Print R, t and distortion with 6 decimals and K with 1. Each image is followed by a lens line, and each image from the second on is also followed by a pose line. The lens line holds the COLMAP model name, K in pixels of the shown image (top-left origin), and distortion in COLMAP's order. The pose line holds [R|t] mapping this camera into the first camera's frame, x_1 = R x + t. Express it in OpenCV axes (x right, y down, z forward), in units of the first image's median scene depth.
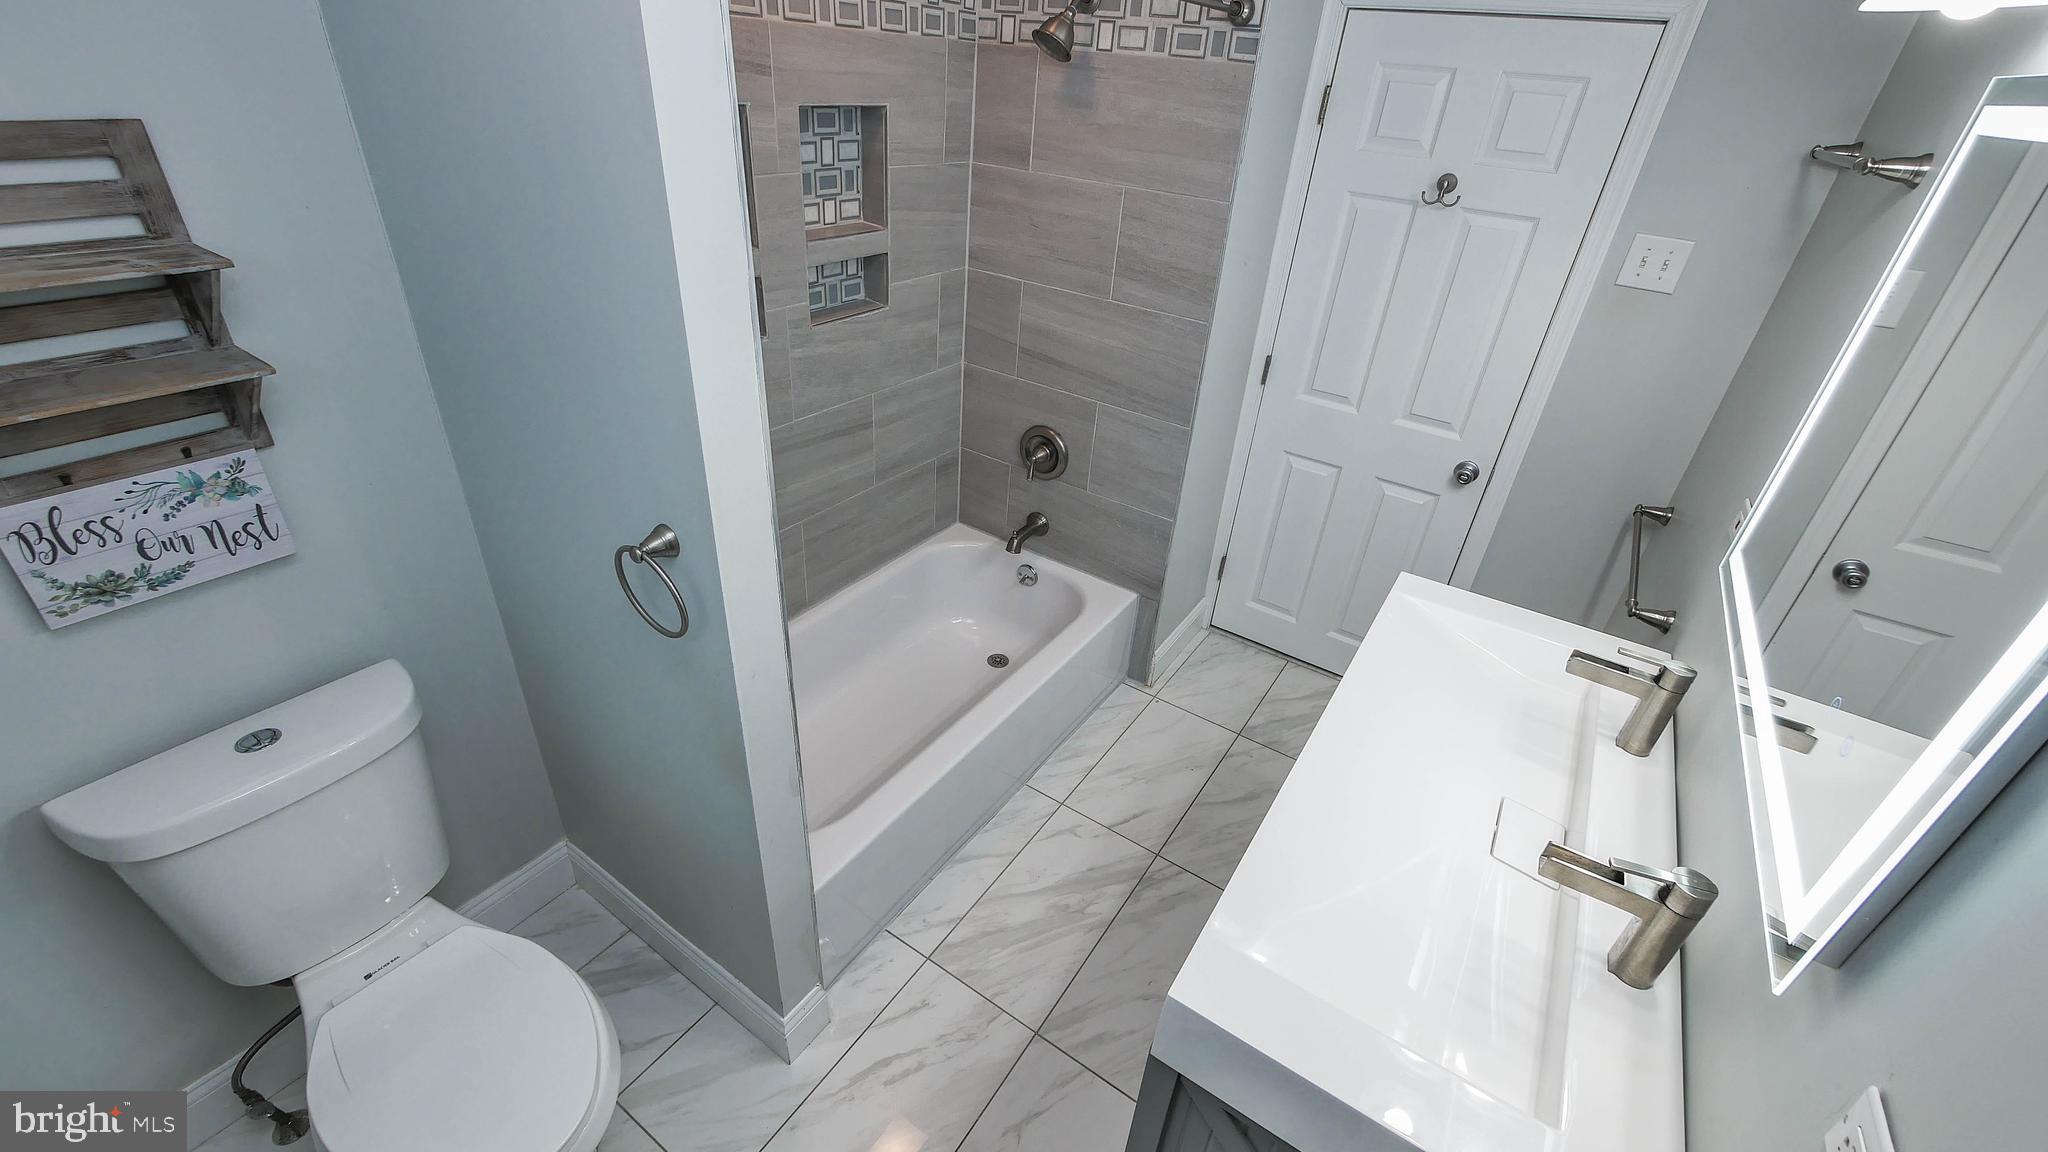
lens RADIAL K [[842.6, 0, 1020.5], [0, 842.6, 564.8], [0, 0, 1]] dist [-0.009866, 0.002313]
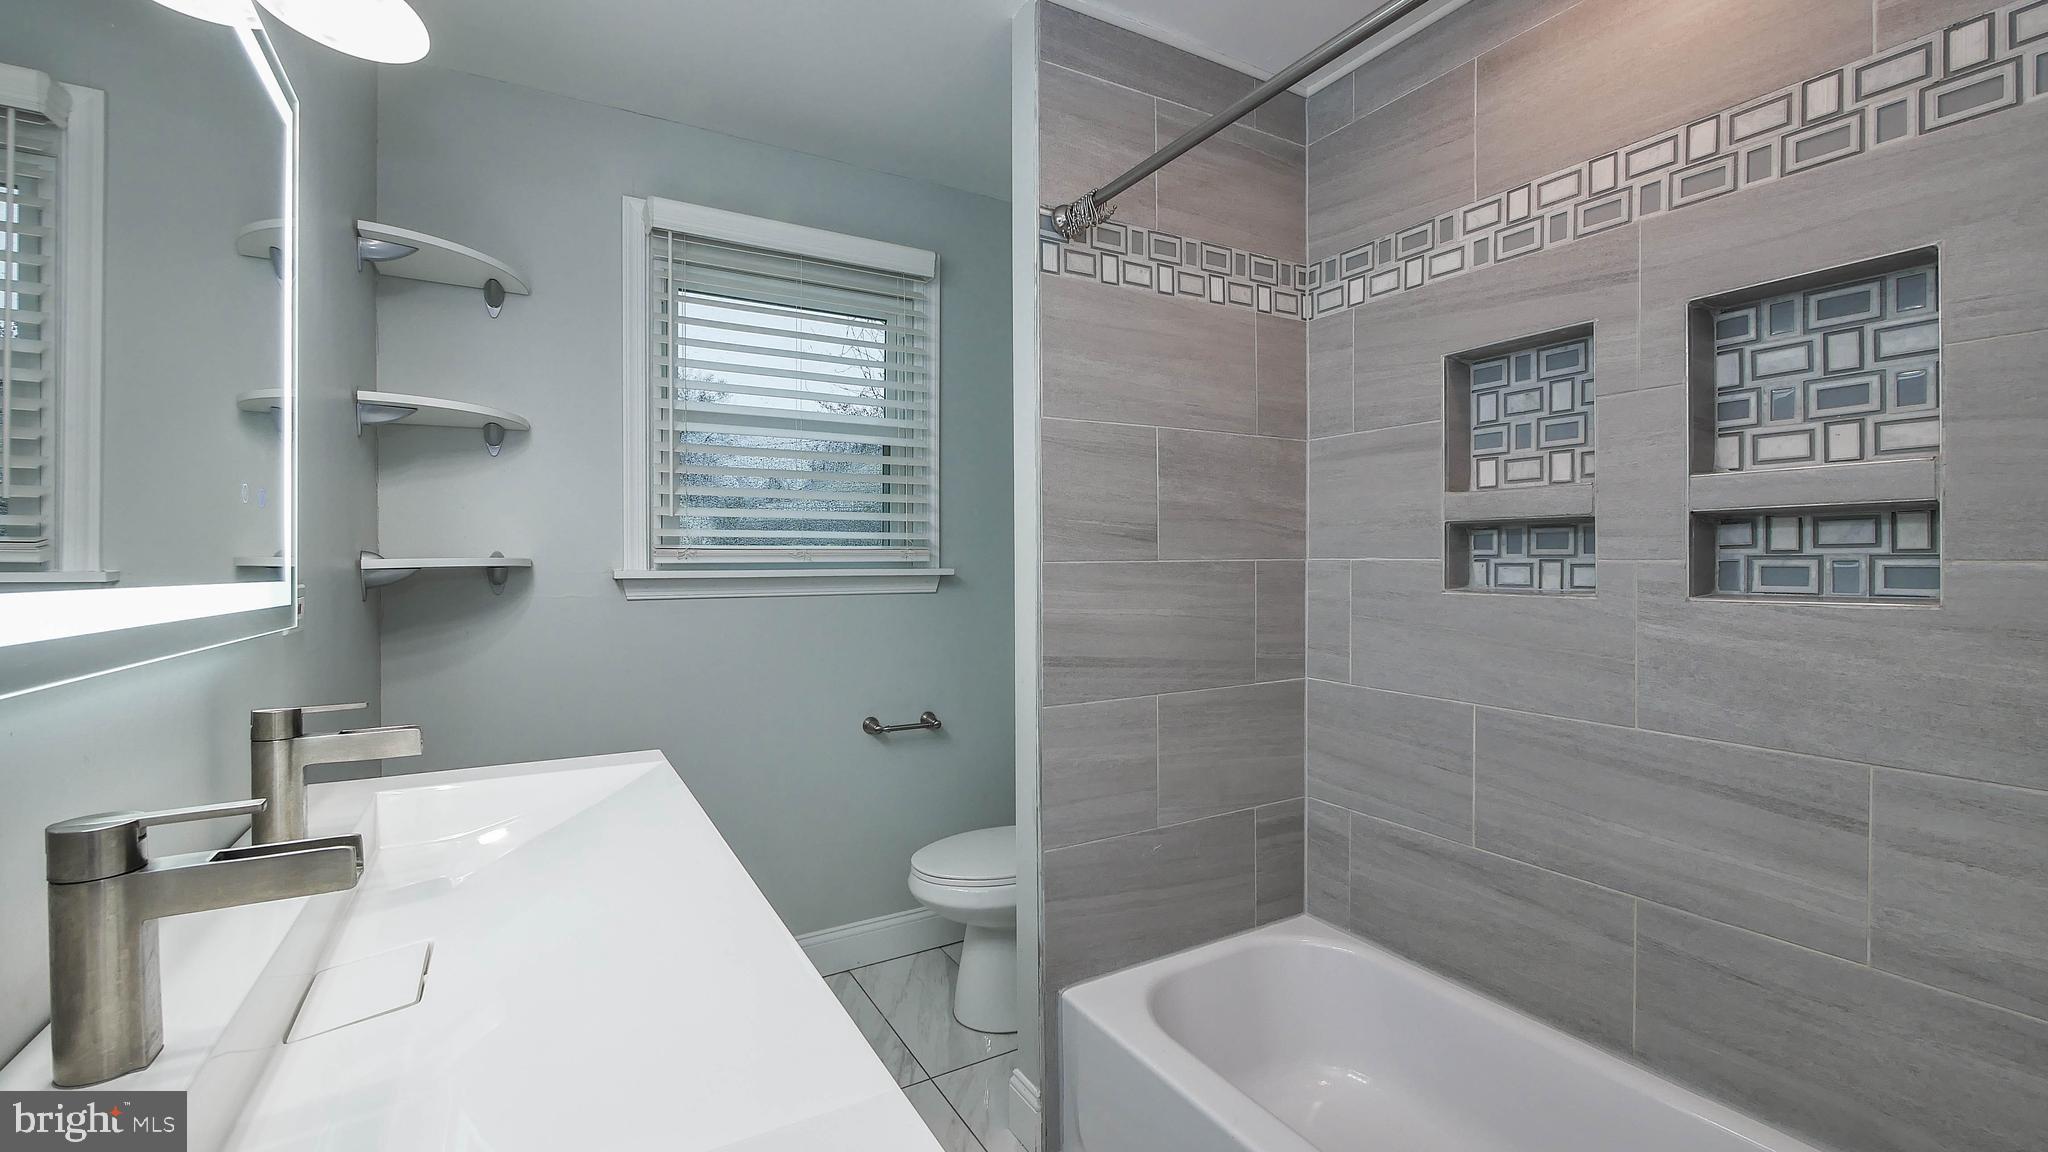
lens RADIAL K [[842.6, 0, 1020.5], [0, 842.6, 564.8], [0, 0, 1]] dist [-0.009866, 0.002313]
pose [[-0.444344, -0.056773, -0.894055, 0.545082], [-0.480403, 0.857463, 0.184311, -0.166737], [0.756155, 0.511405, -0.408282, 0.817442]]
